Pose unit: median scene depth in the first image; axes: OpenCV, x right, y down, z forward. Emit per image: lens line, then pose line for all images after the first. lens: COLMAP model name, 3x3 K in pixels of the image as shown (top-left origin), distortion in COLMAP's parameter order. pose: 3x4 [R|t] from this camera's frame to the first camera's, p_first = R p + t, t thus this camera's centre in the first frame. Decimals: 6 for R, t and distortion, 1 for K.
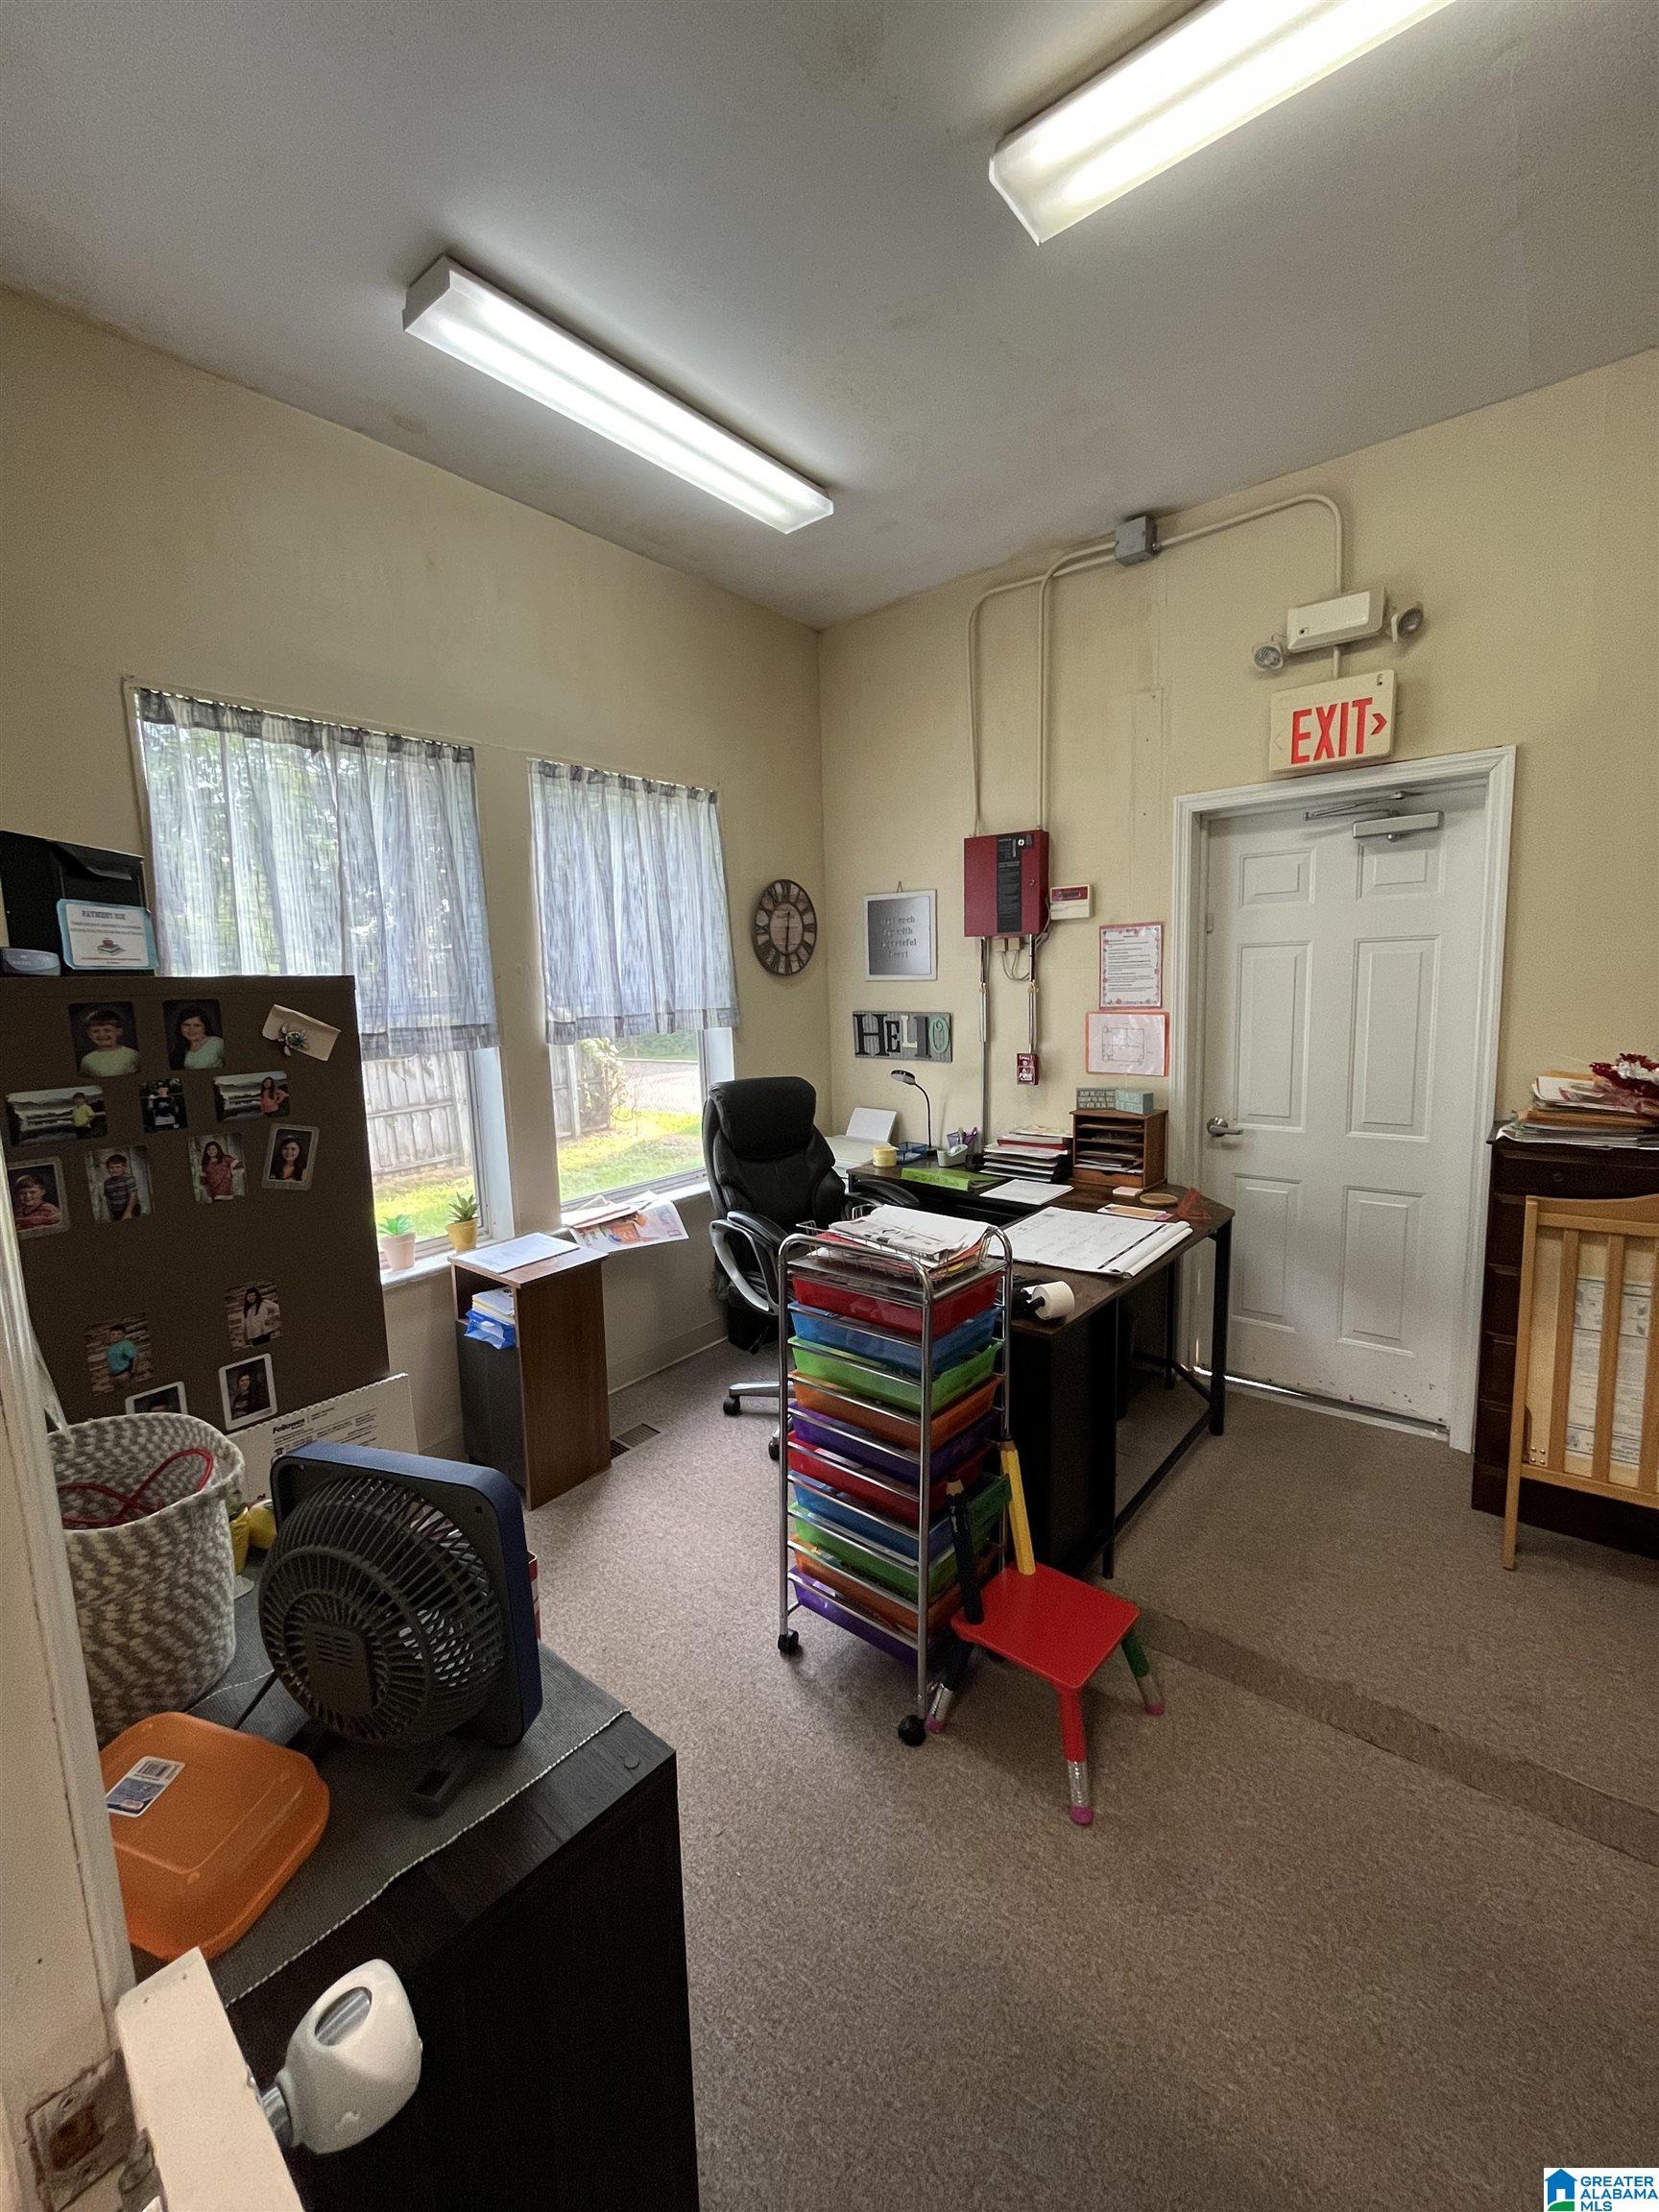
lens RADIAL K [[900.0, 0, 833.3], [0, 900.0, 1104.2], [0, 0, 1]] dist [-0.005734, -0.000204]
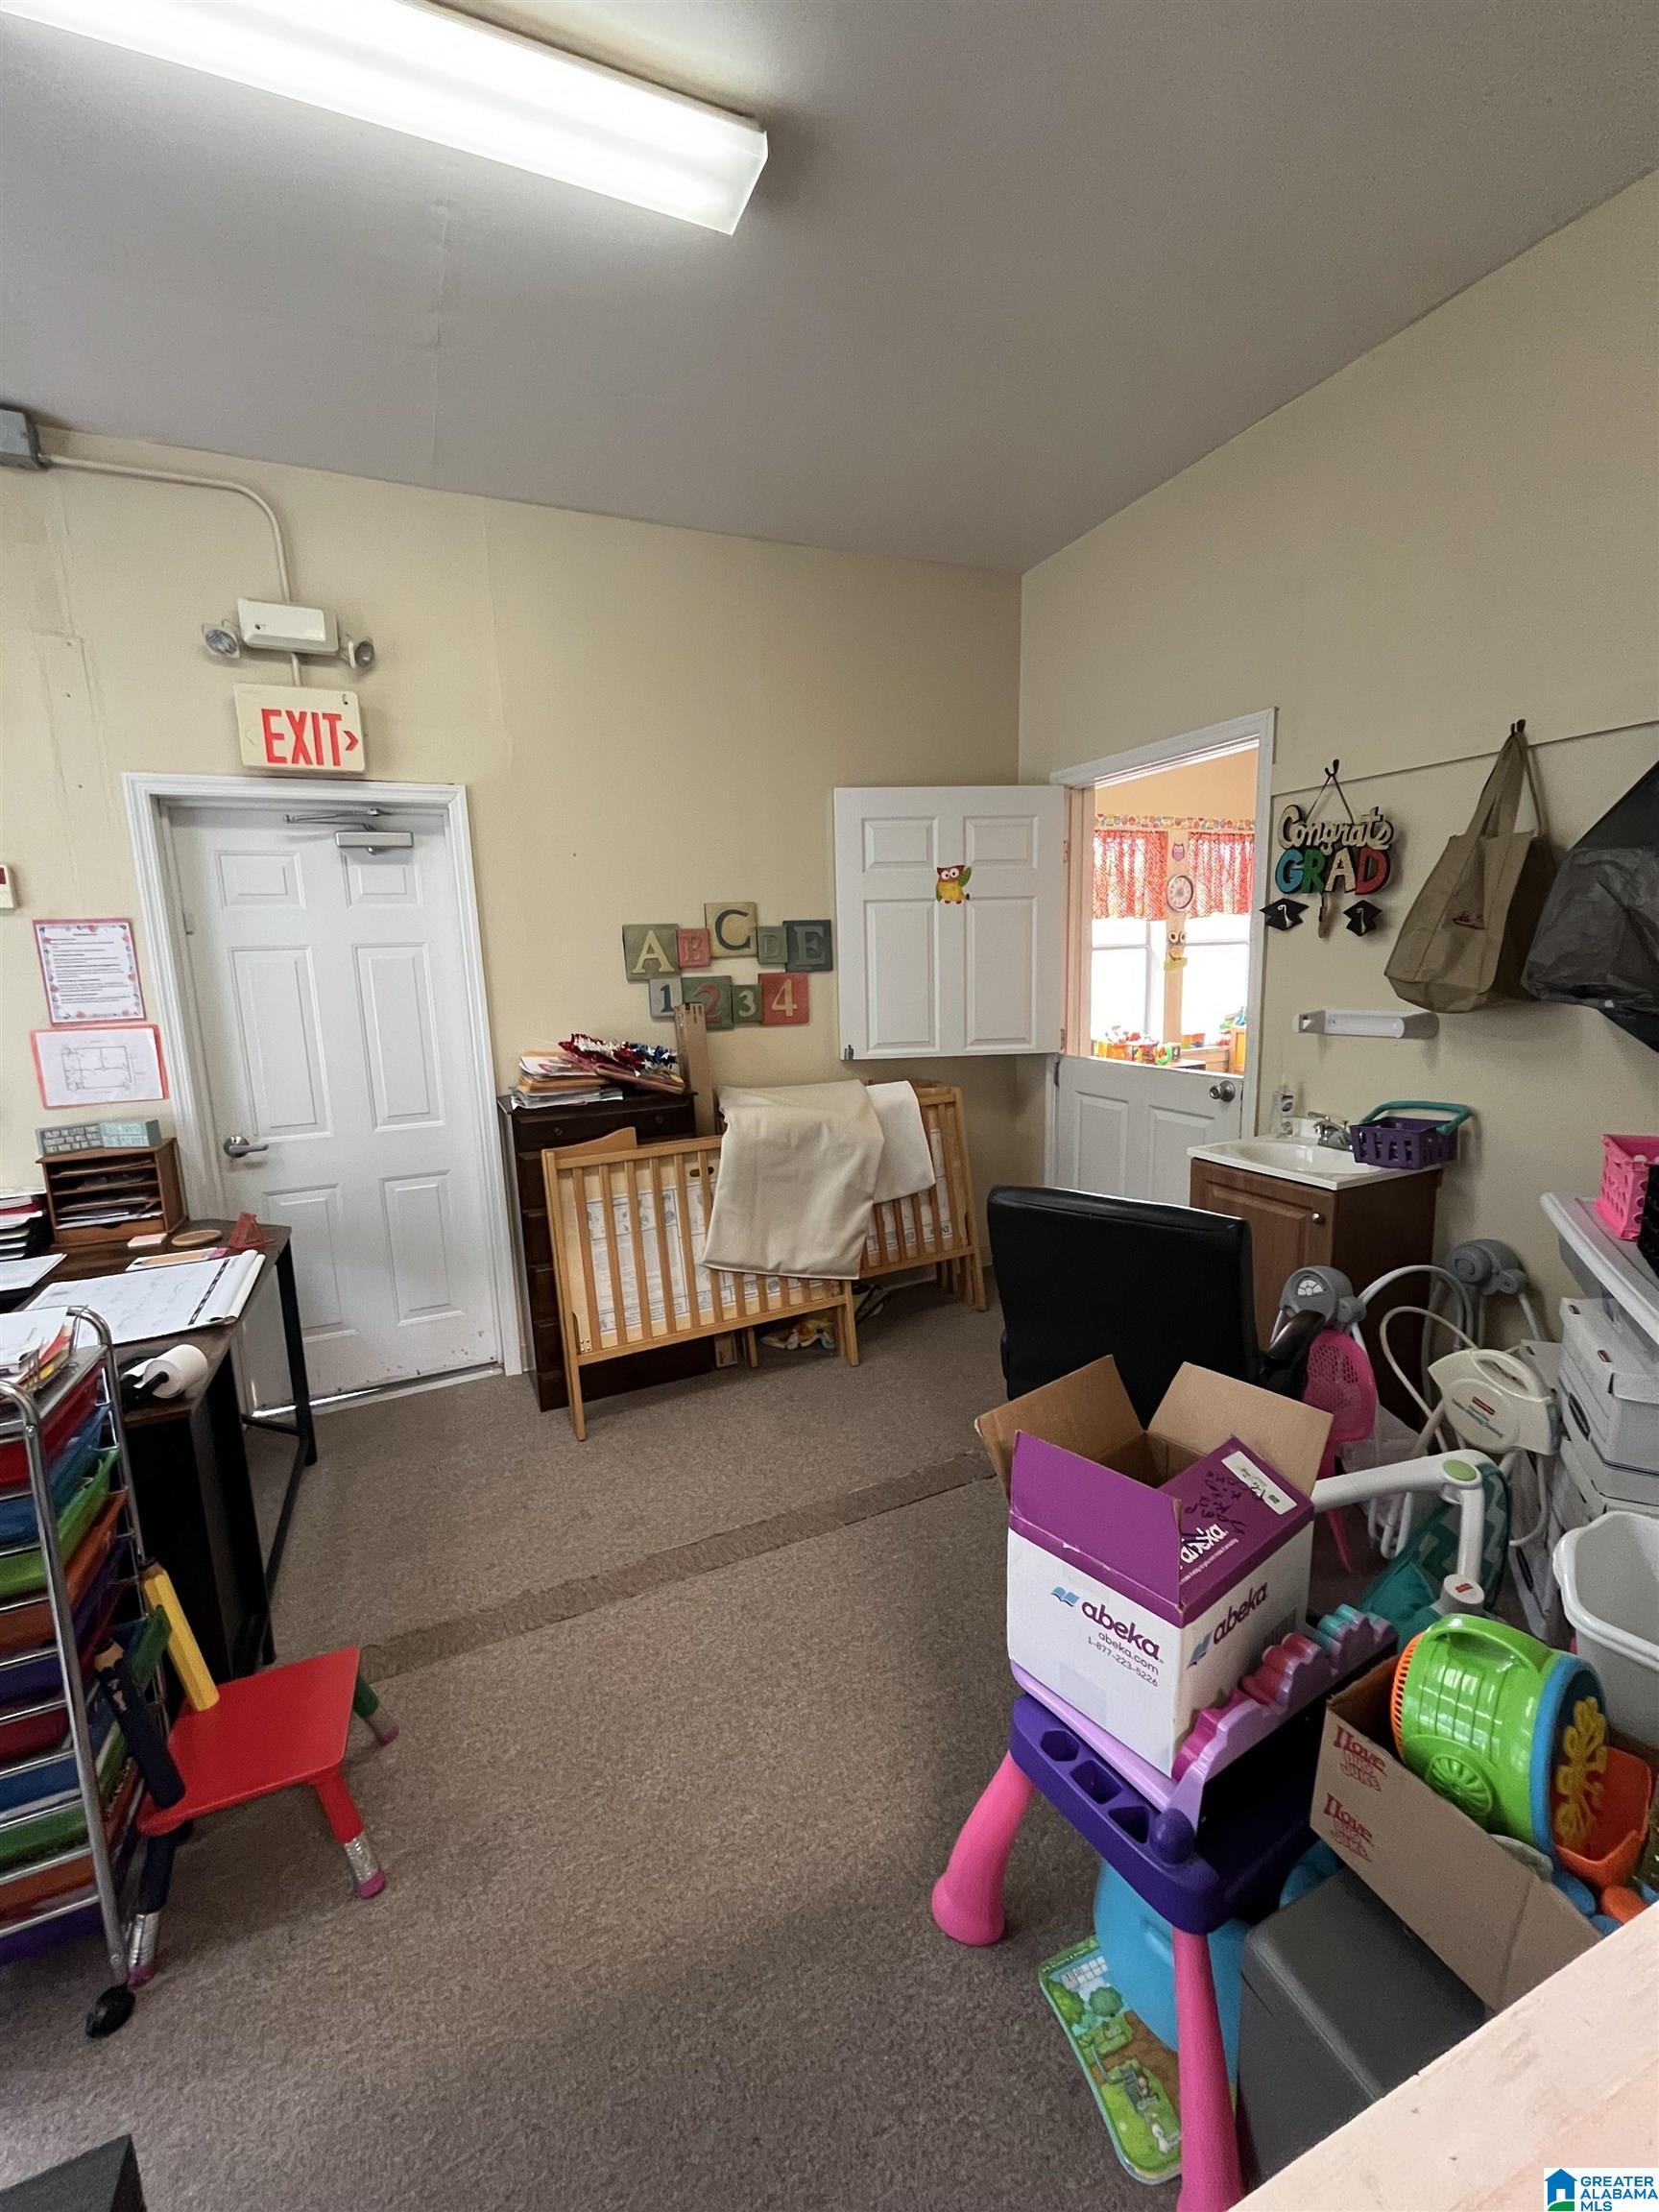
lens RADIAL K [[900.0, 0, 833.3], [0, 900.0, 1104.2], [0, 0, 1]] dist [-0.005734, -0.000204]
pose [[0.427564, -0.130326, 0.894541, -0.147139], [0.144919, 0.986637, 0.074476, 0.003267], [-0.892293, 0.097793, 0.440737, 0.061206]]
